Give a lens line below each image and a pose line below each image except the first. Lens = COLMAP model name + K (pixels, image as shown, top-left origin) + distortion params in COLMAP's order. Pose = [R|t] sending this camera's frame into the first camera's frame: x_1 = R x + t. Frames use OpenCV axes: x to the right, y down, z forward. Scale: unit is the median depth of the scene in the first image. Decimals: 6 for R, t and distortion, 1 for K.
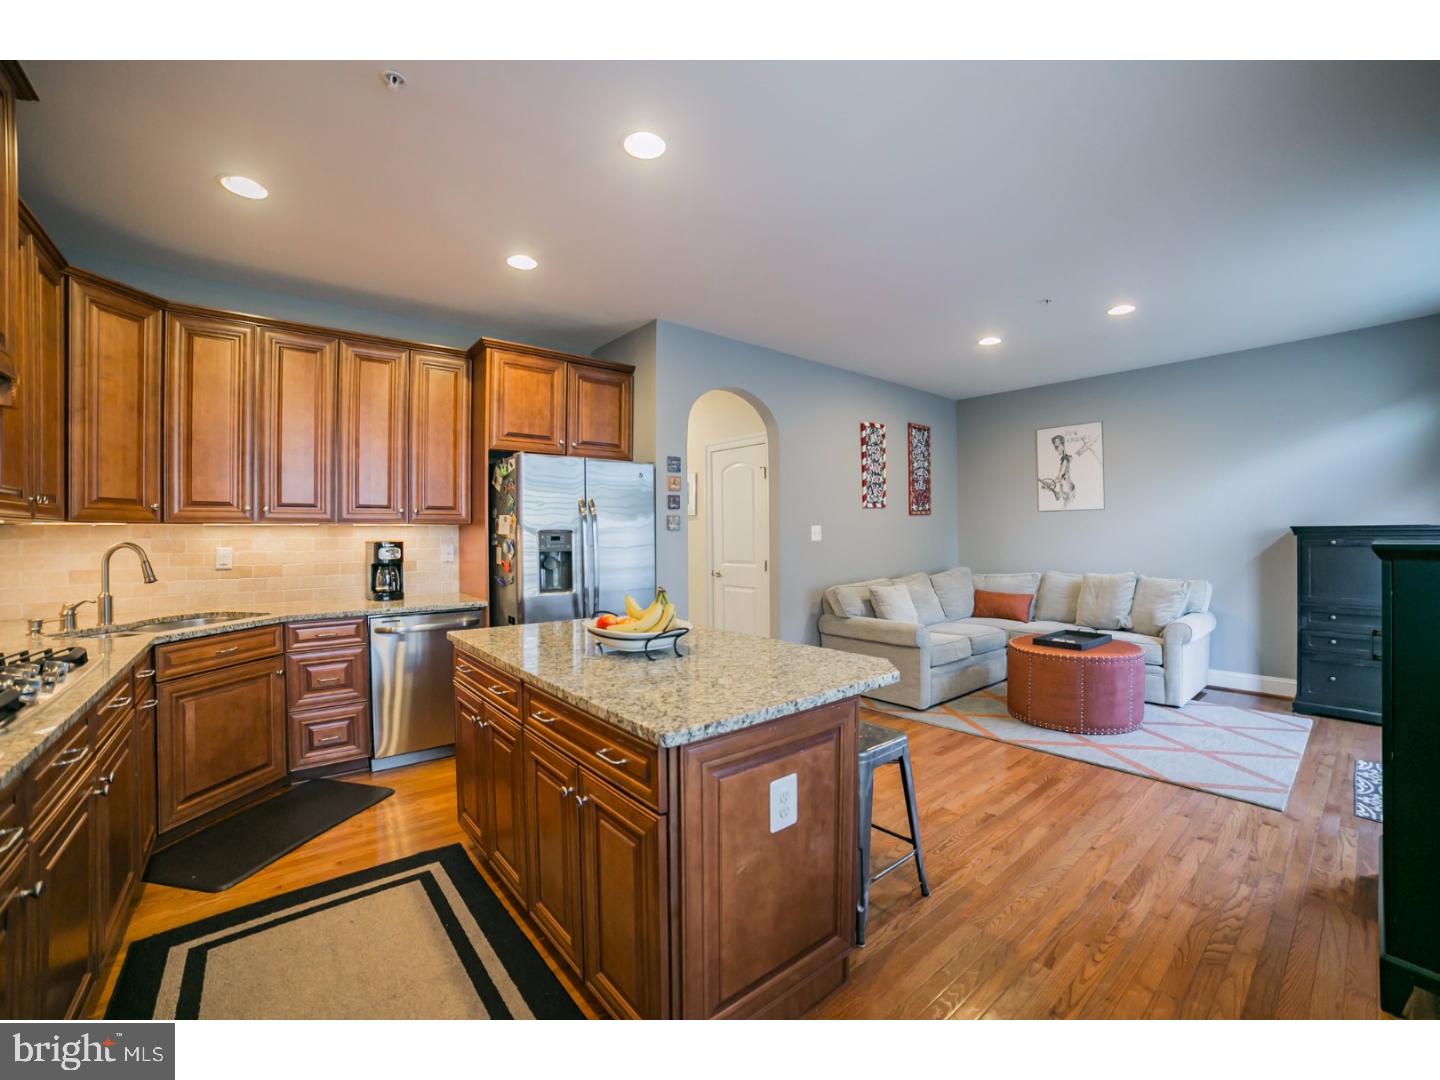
lens RADIAL K [[586.5, 0, 729.3], [0, 586.5, 533.1], [0, 0, 1]] dist [-0.097490, 0.033566]
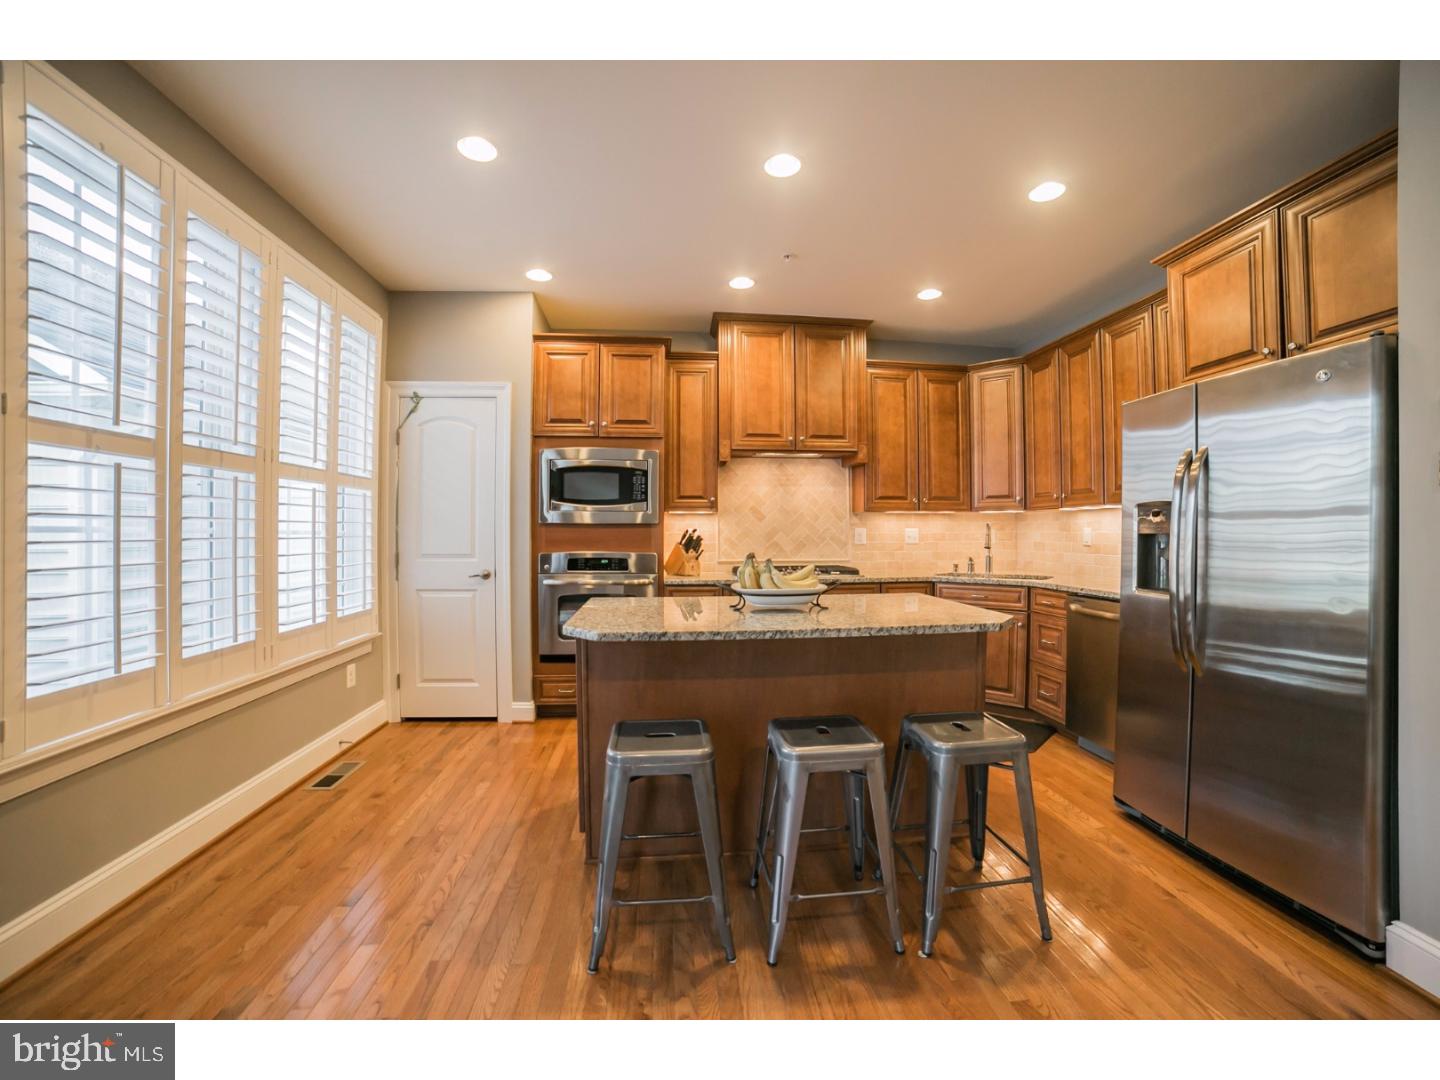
lens RADIAL K [[586.5, 0, 729.3], [0, 586.5, 533.1], [0, 0, 1]] dist [-0.097490, 0.033566]
pose [[-0.539203, 0.003082, -0.842170, 0.648931], [-0.001119, 0.999990, 0.004376, 0.036444], [0.842175, 0.003302, -0.539194, 1.136379]]
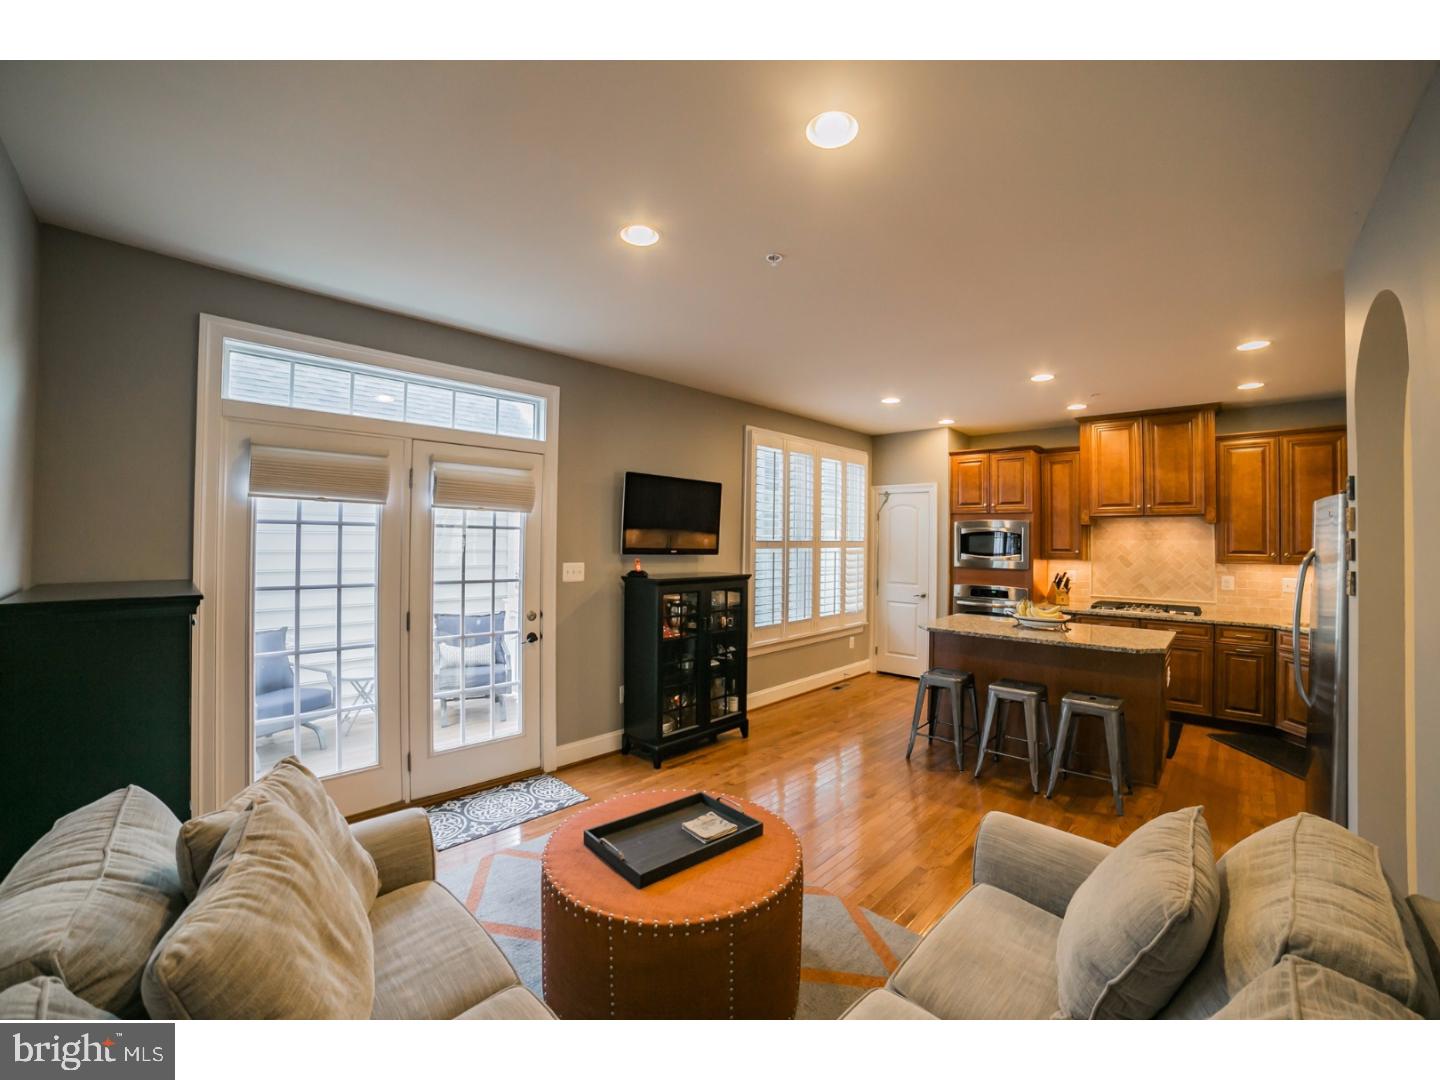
lens RADIAL K [[586.5, 0, 729.3], [0, 586.5, 533.1], [0, 0, 1]] dist [-0.097490, 0.033566]
pose [[-0.990116, -0.008635, -0.139985, 0.887056], [-0.007638, 0.999942, -0.007654, -0.070486], [0.140042, -0.006509, -0.990124, 2.004316]]
